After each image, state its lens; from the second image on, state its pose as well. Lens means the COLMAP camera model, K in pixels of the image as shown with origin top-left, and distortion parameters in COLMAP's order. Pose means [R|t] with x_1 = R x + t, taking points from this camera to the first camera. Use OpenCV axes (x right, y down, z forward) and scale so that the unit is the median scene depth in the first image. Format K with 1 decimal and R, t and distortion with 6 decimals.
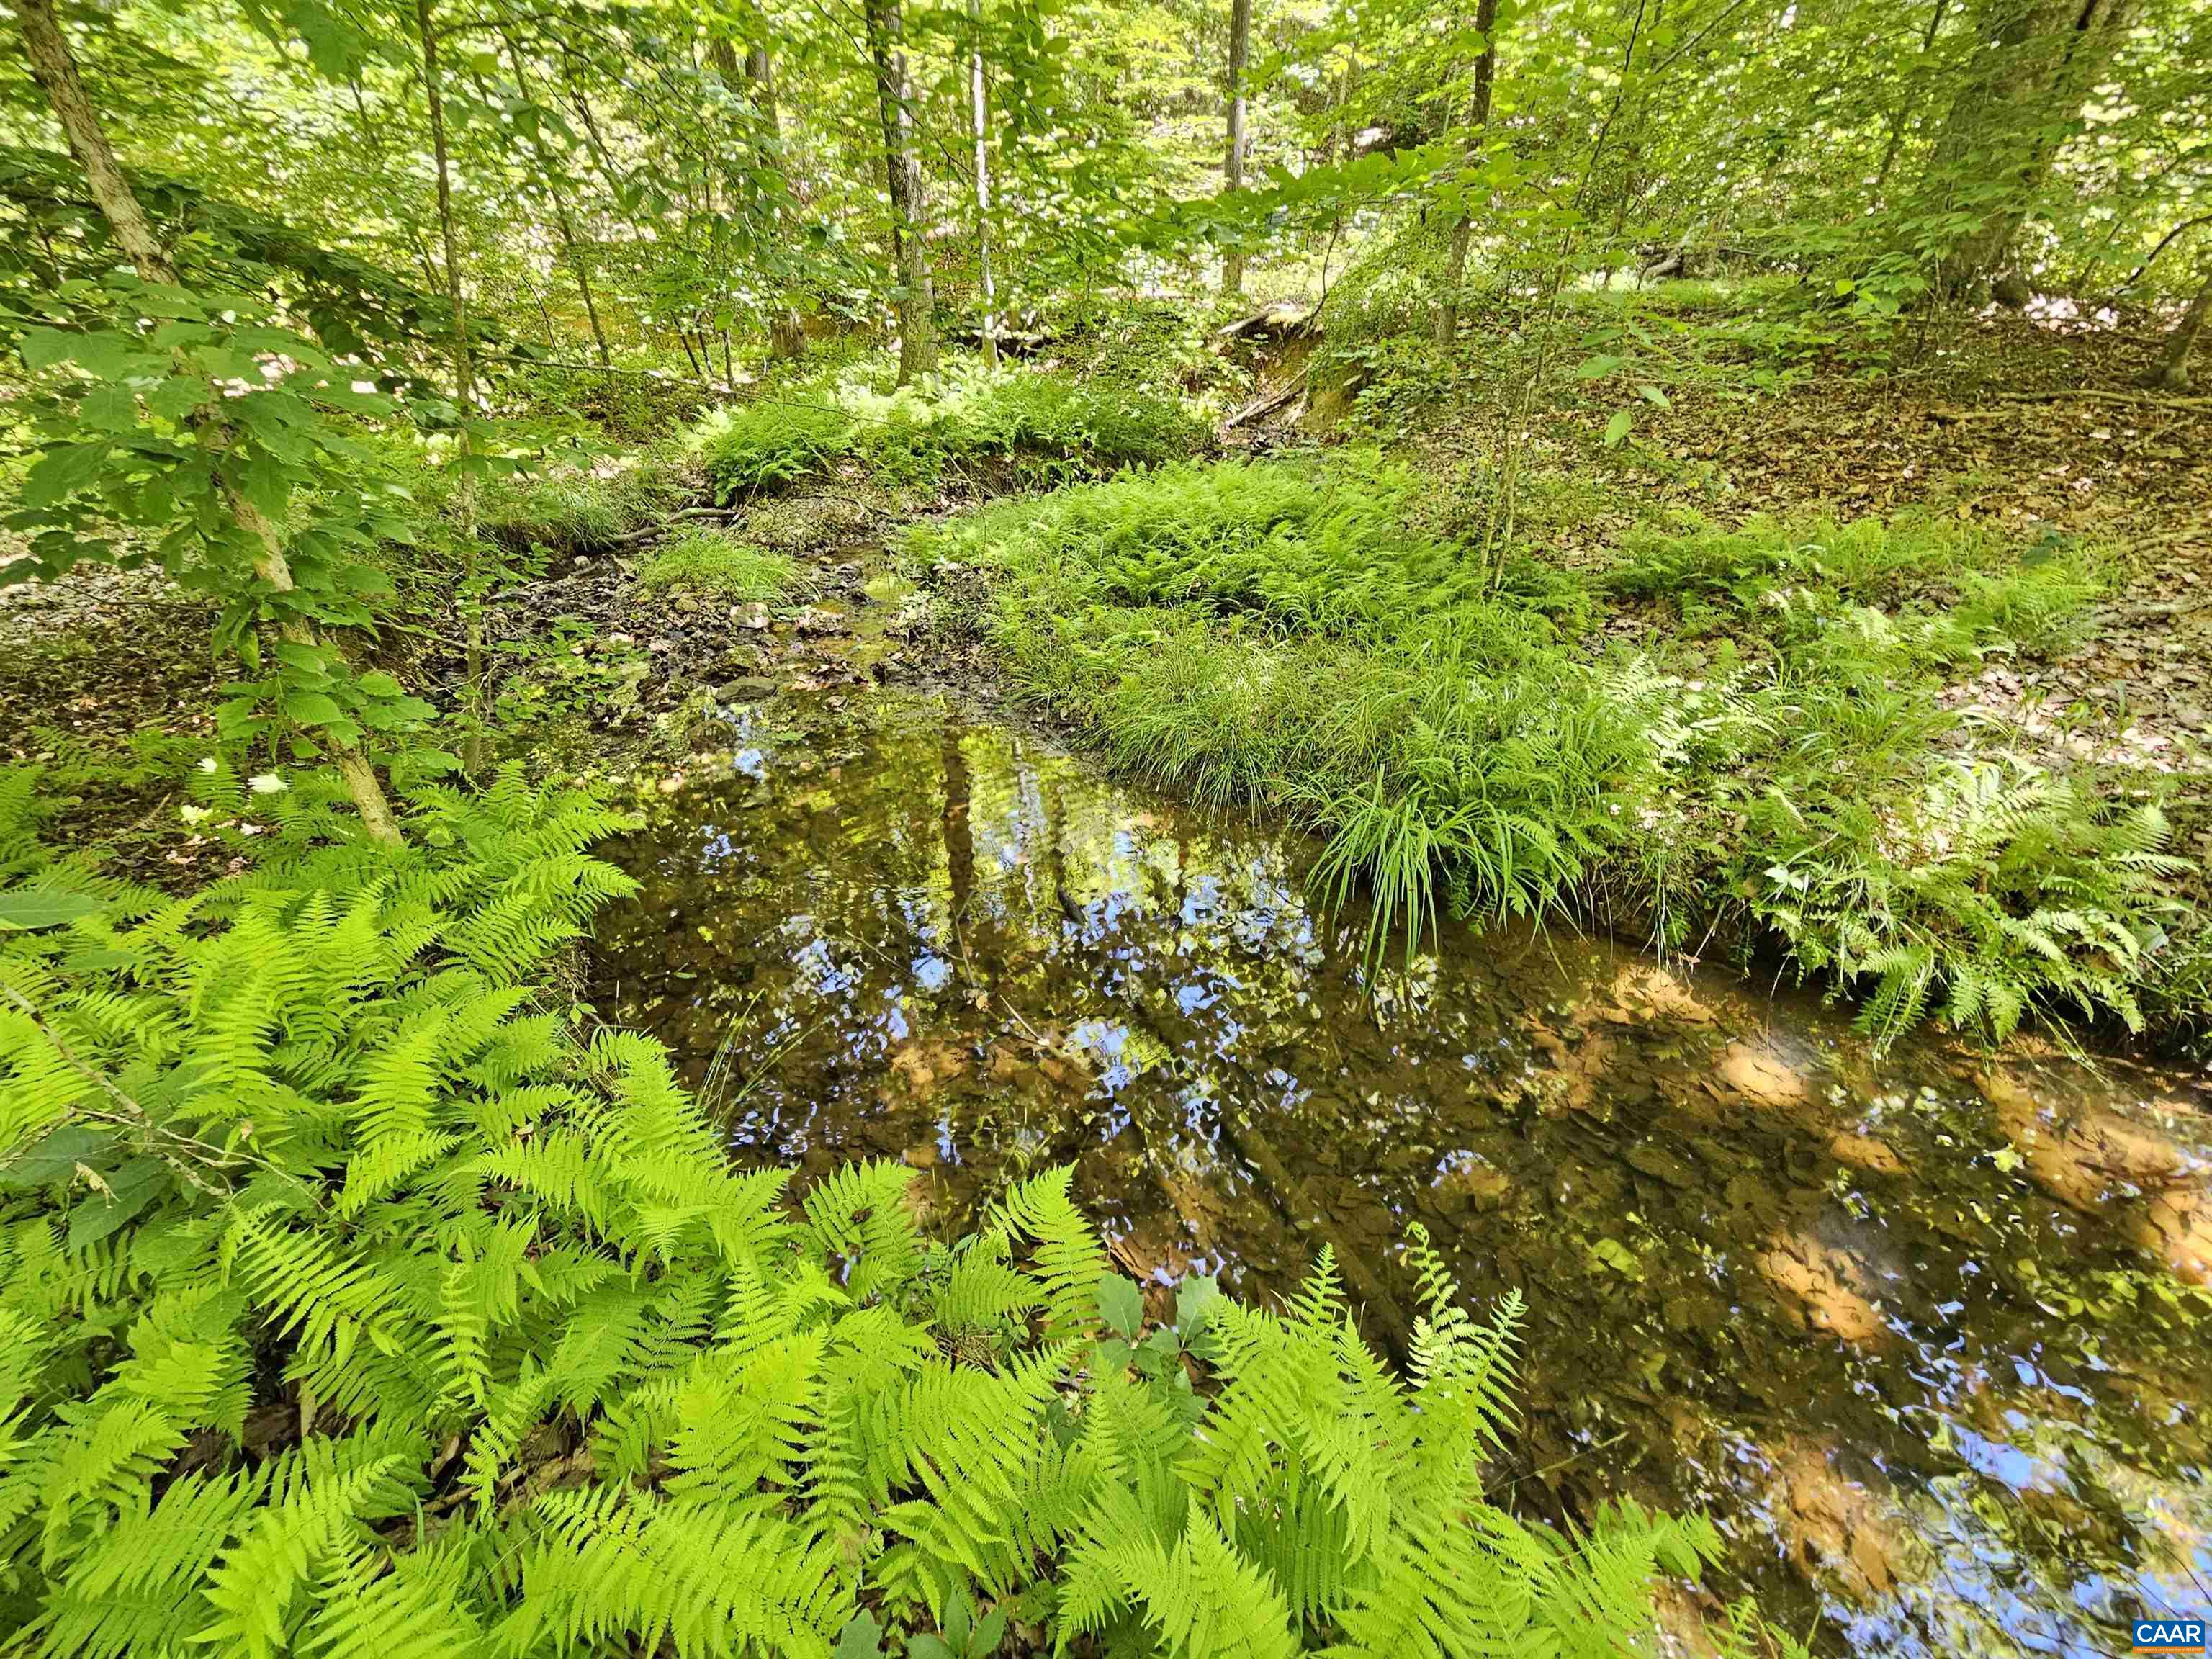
lens RADIAL K [[902.7, 0, 1105.5], [0, 902.7, 825.6], [0, 0, 1]] dist [-0.003217, 0.000592]
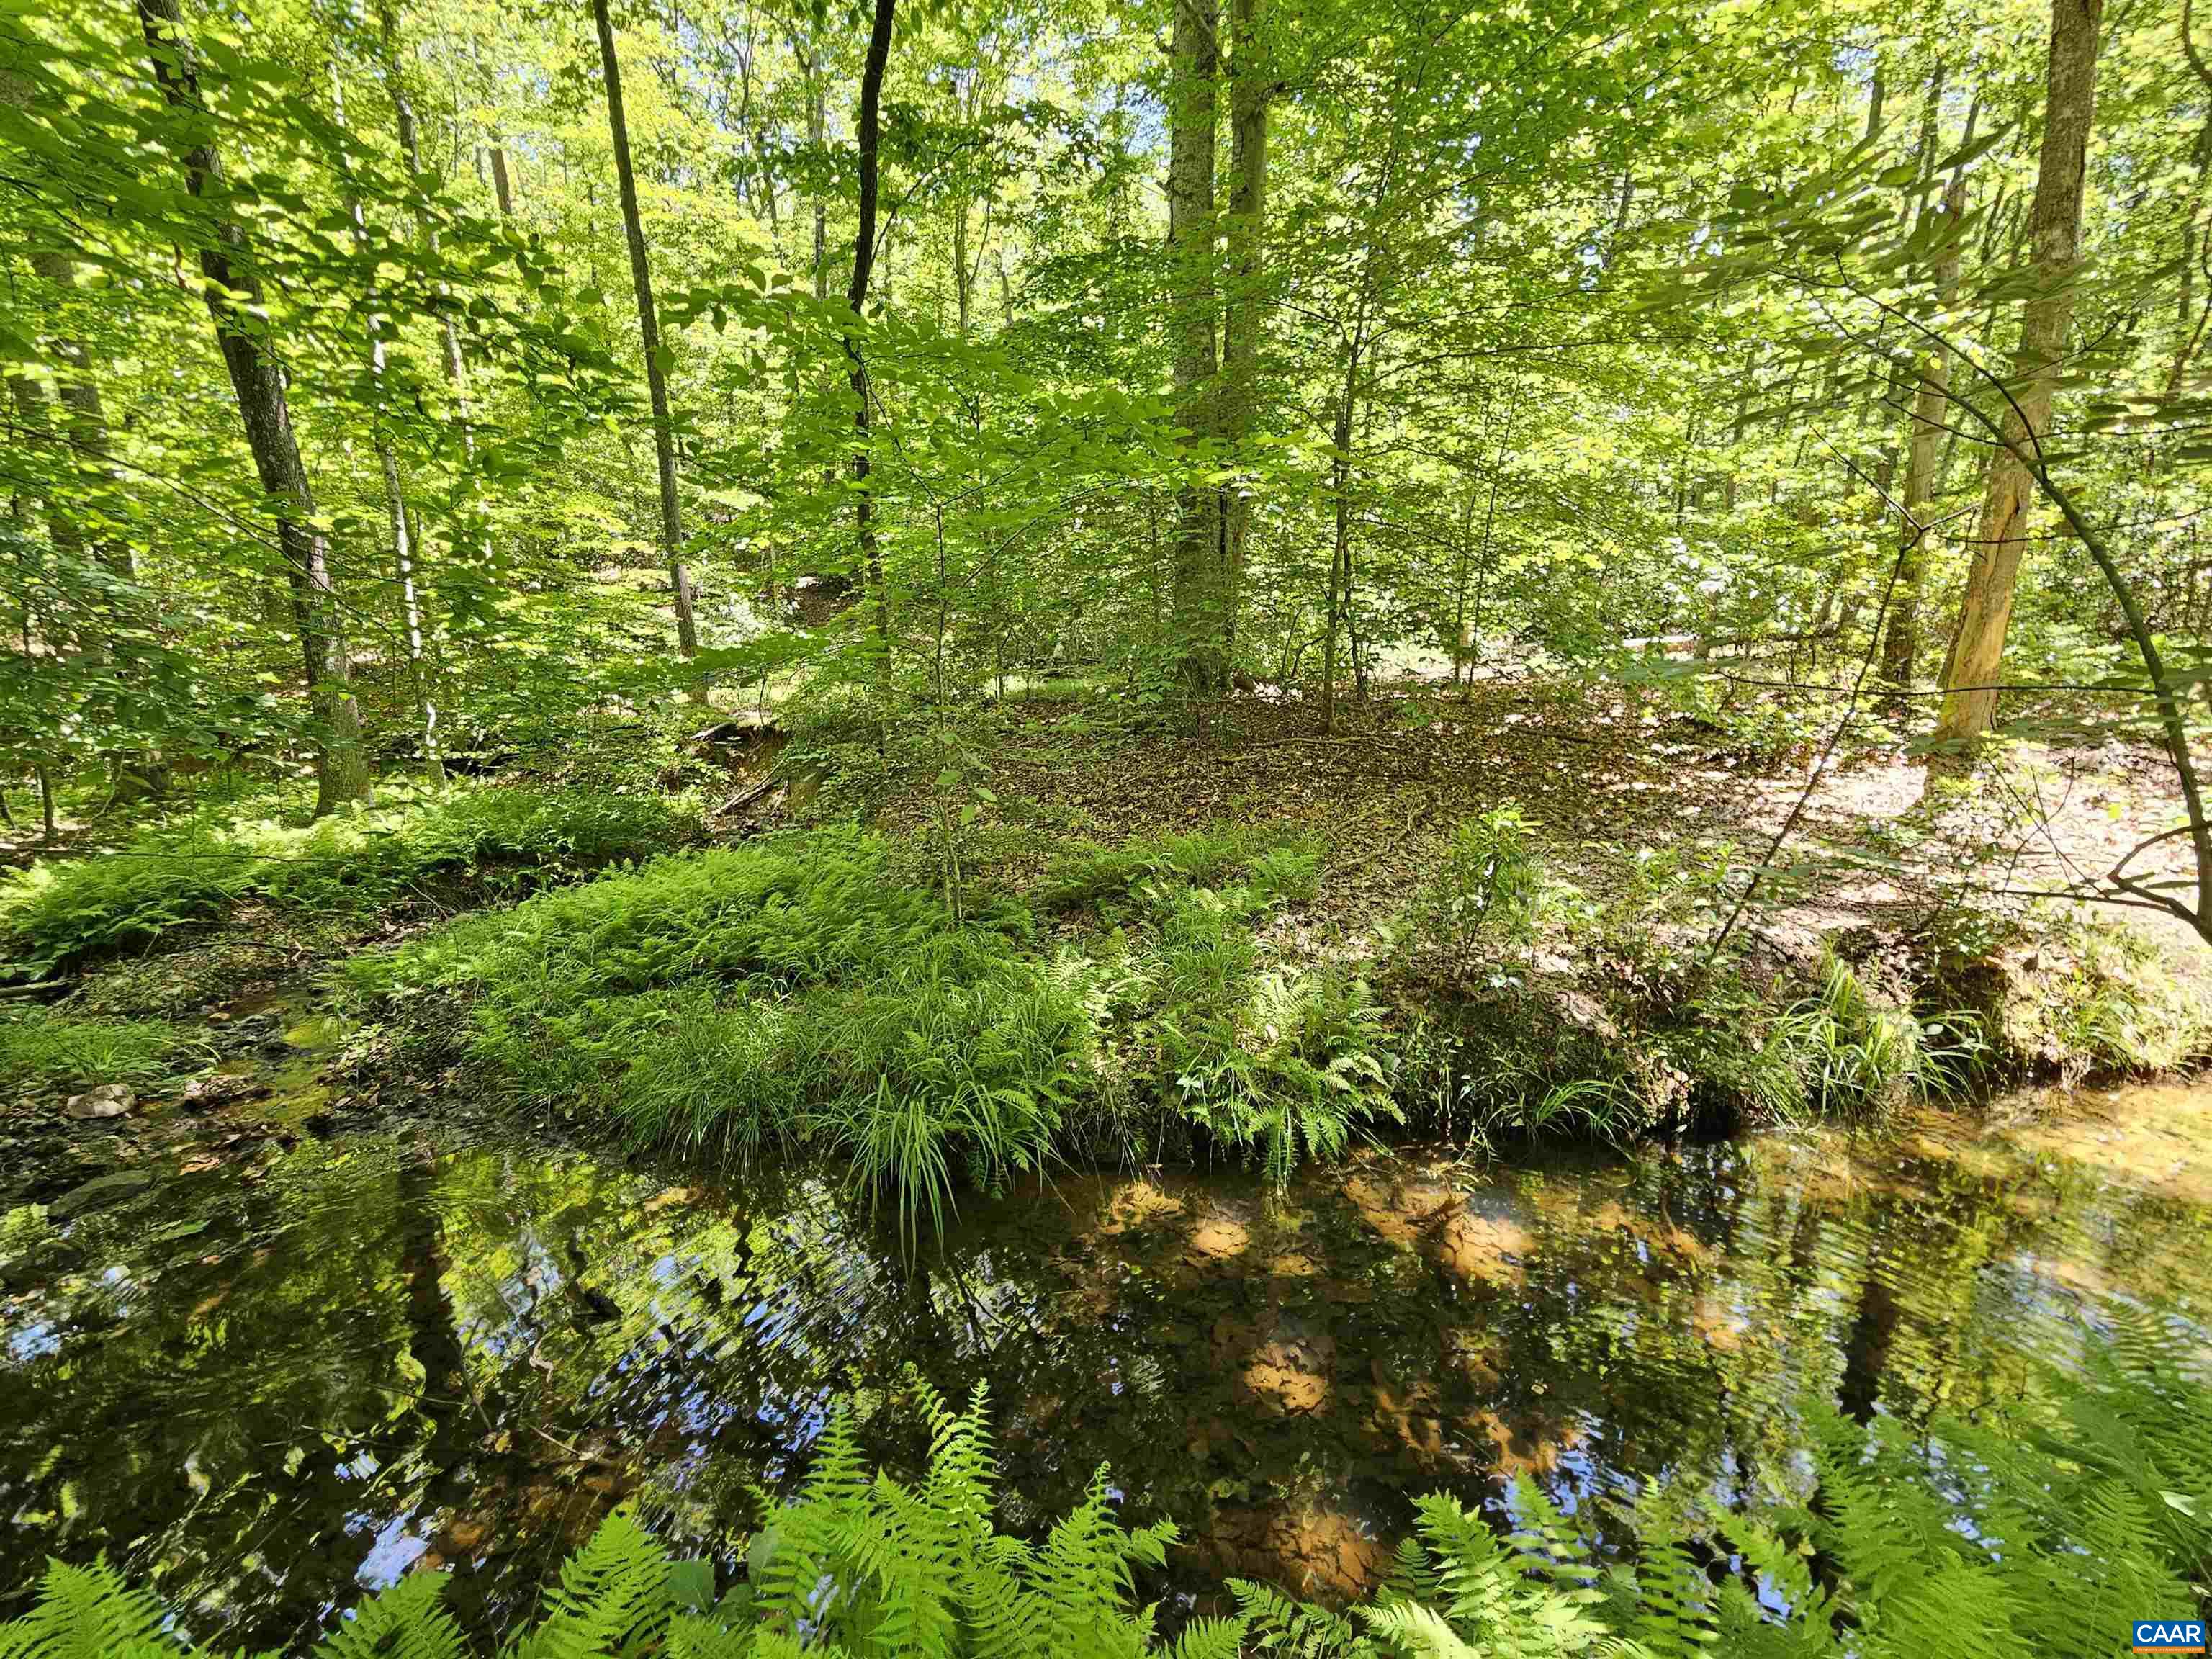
lens RADIAL K [[902.7, 0, 1098.6], [0, 902.7, 834.0], [0, 0, 1]] dist [-0.003217, 0.000592]
pose [[0.862906, -0.116284, 0.491805, 0.002489], [0.288903, 0.911974, -0.291271, 0.038229], [-0.414643, 0.393423, 0.820542, -0.114006]]
